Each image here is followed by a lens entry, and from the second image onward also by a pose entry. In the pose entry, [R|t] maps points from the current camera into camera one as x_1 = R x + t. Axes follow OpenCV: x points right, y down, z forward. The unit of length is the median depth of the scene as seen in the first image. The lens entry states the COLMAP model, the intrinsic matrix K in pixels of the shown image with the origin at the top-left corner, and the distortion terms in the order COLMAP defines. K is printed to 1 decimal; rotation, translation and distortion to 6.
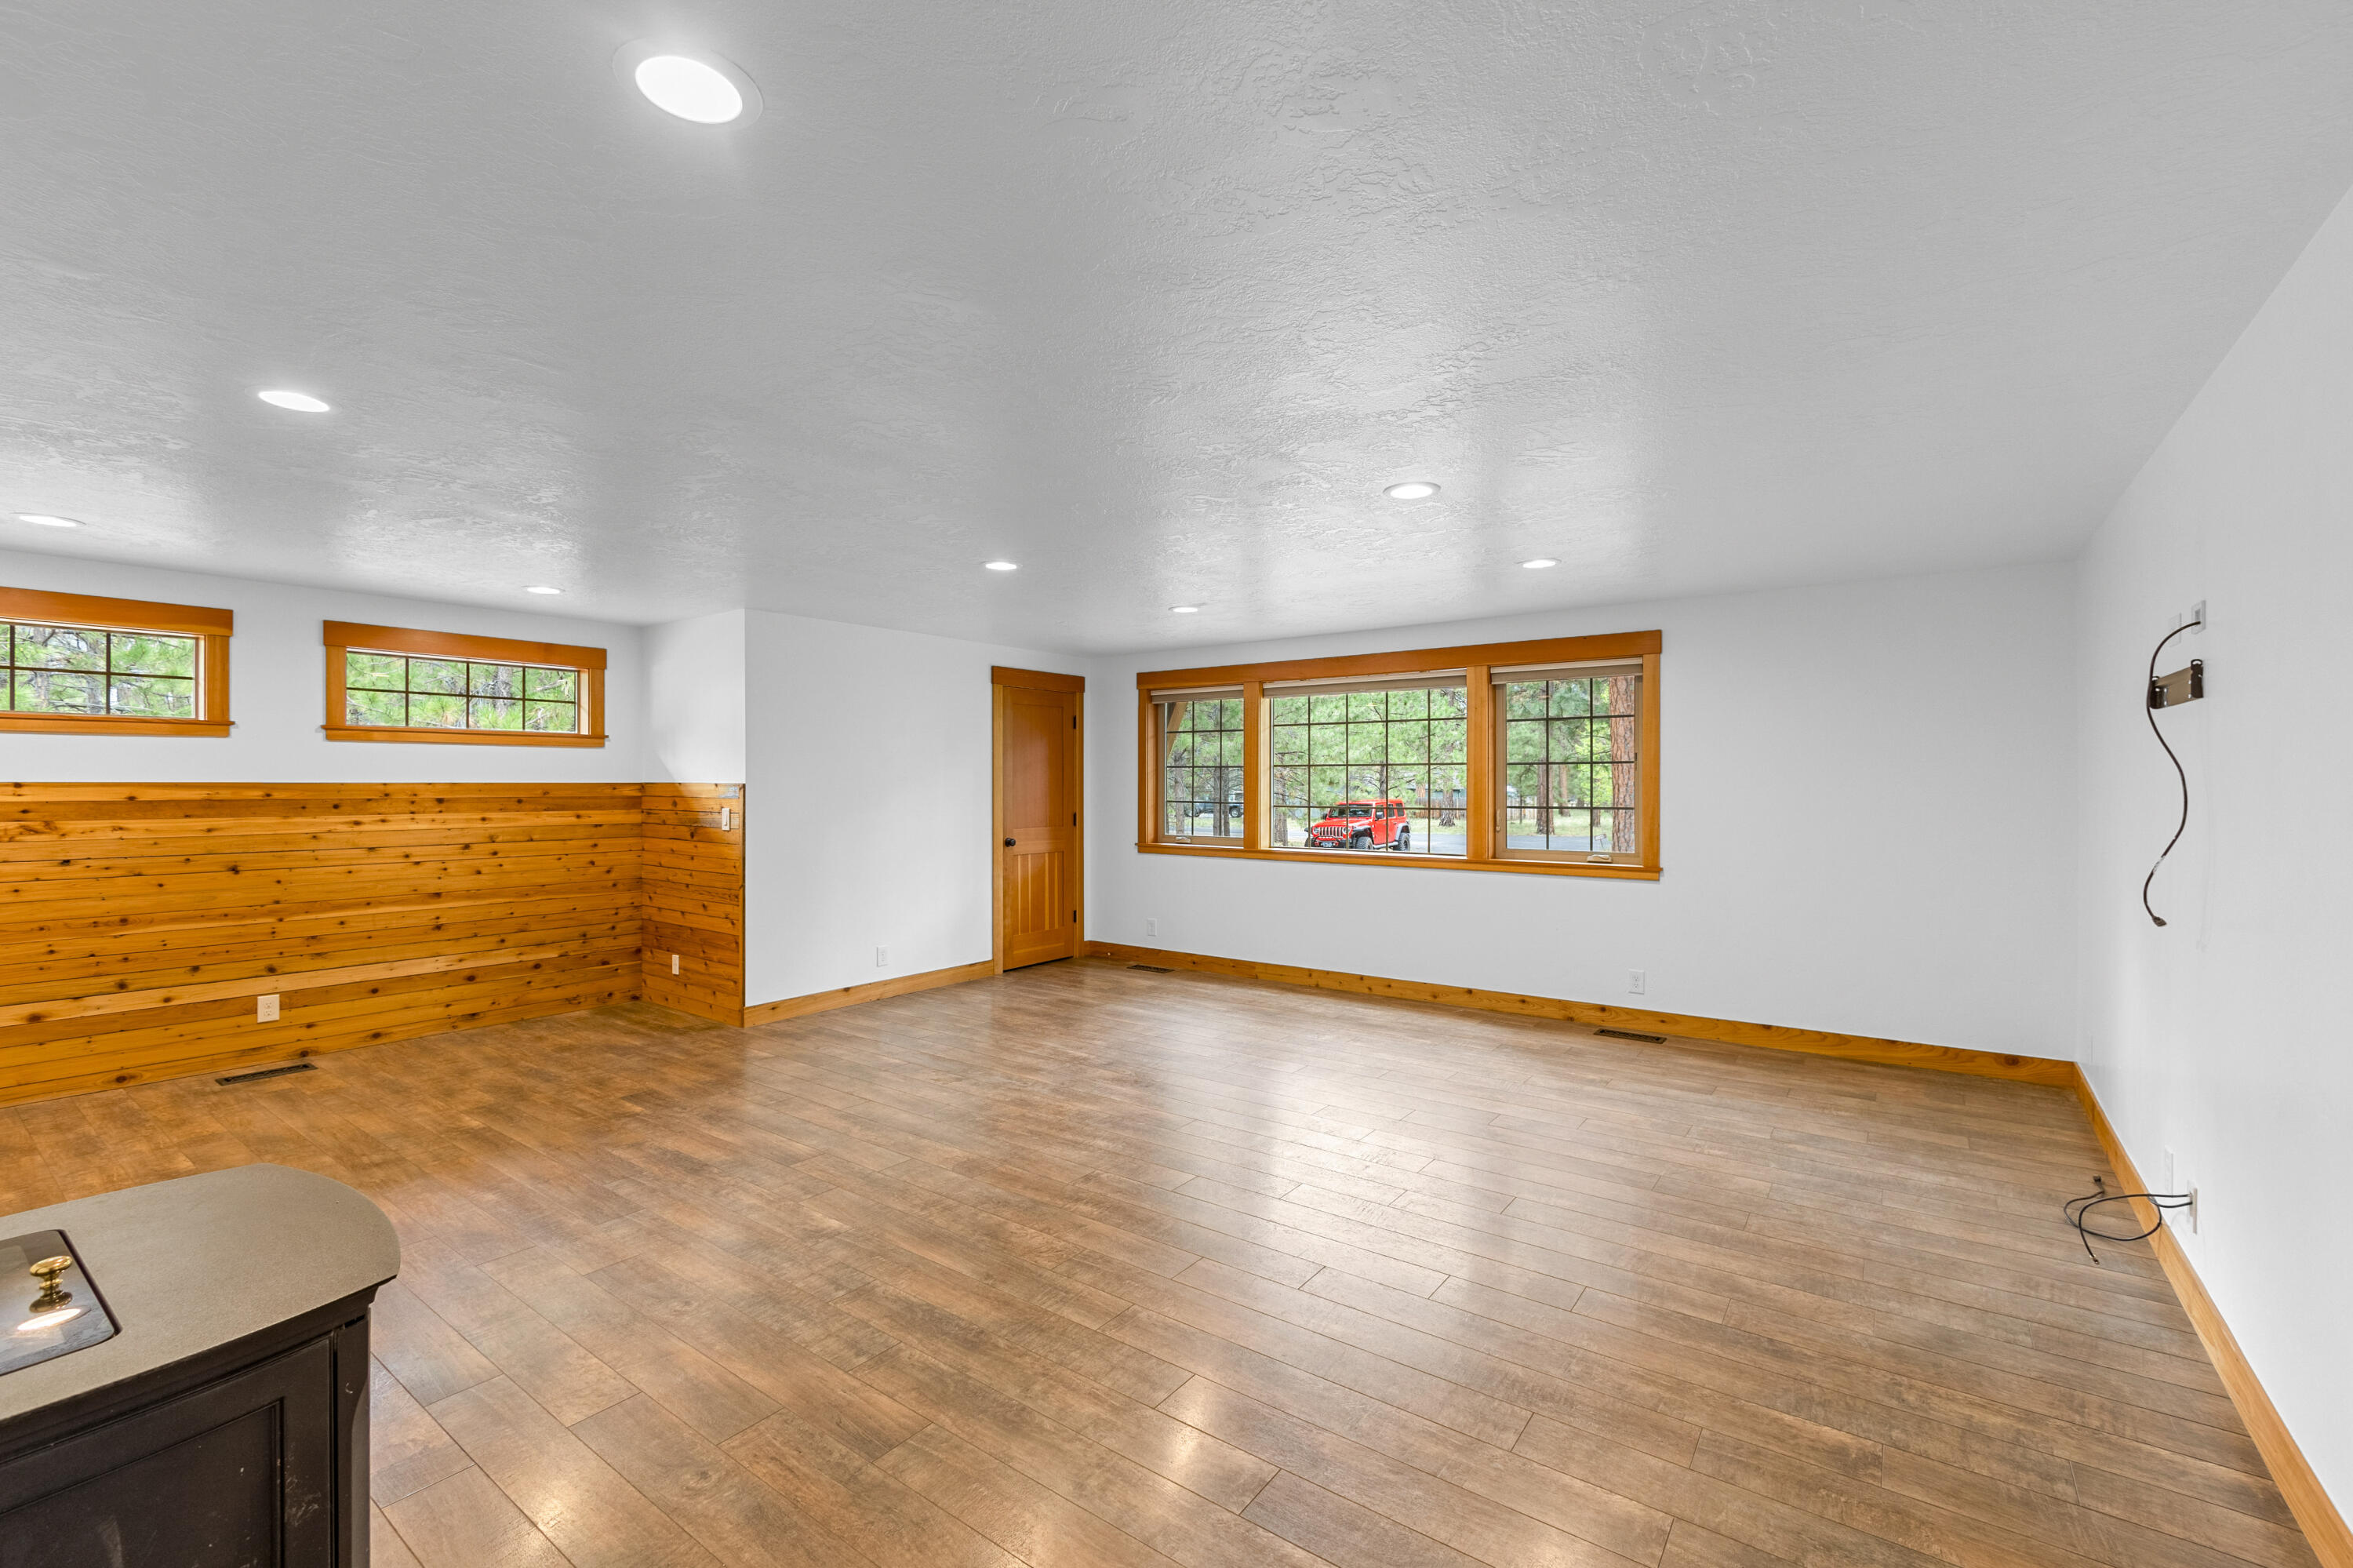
lens RADIAL K [[998.8, 0, 1185.9], [0, 998.8, 781.1], [0, 0, 1]] dist [-0.003425, 0.000162]
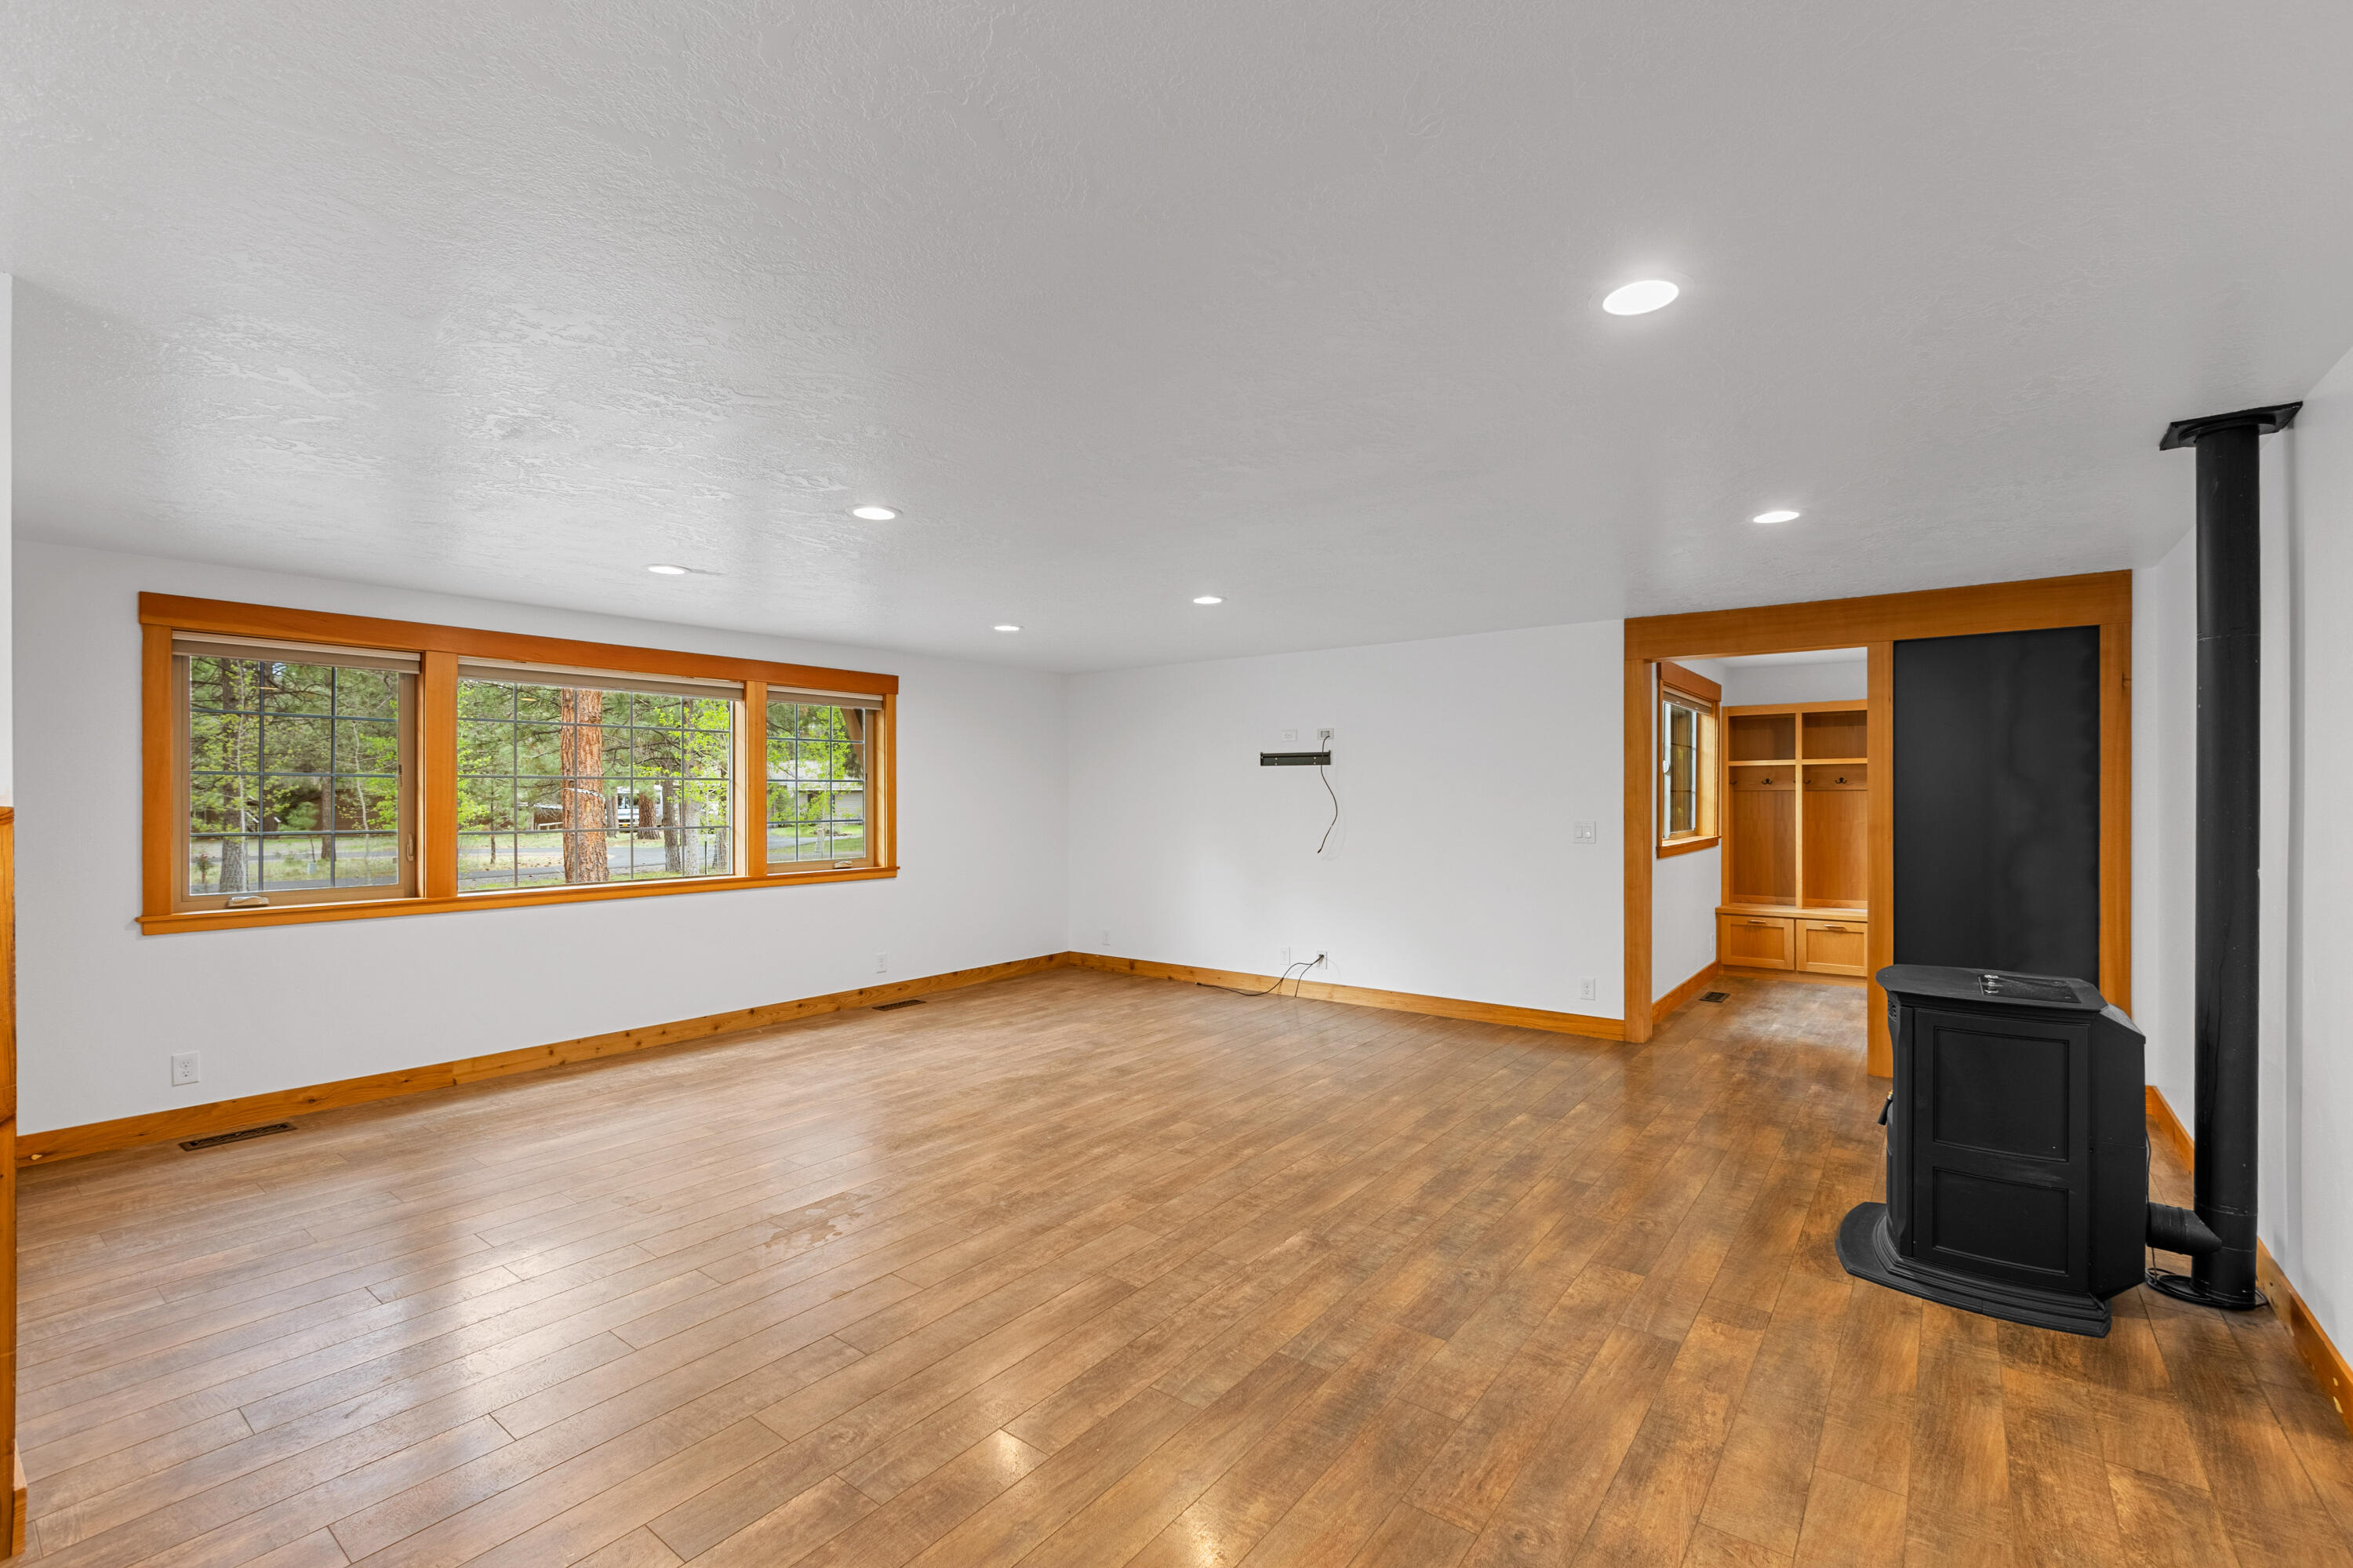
lens RADIAL K [[998.8, 0, 1185.9], [0, 998.8, 781.1], [0, 0, 1]] dist [-0.003425, 0.000162]
pose [[0.027152, 0.014559, 0.999525, -1.119945], [0.002350, 0.999890, -0.014628, -0.000681], [-0.999629, 0.002746, 0.027115, 0.888738]]
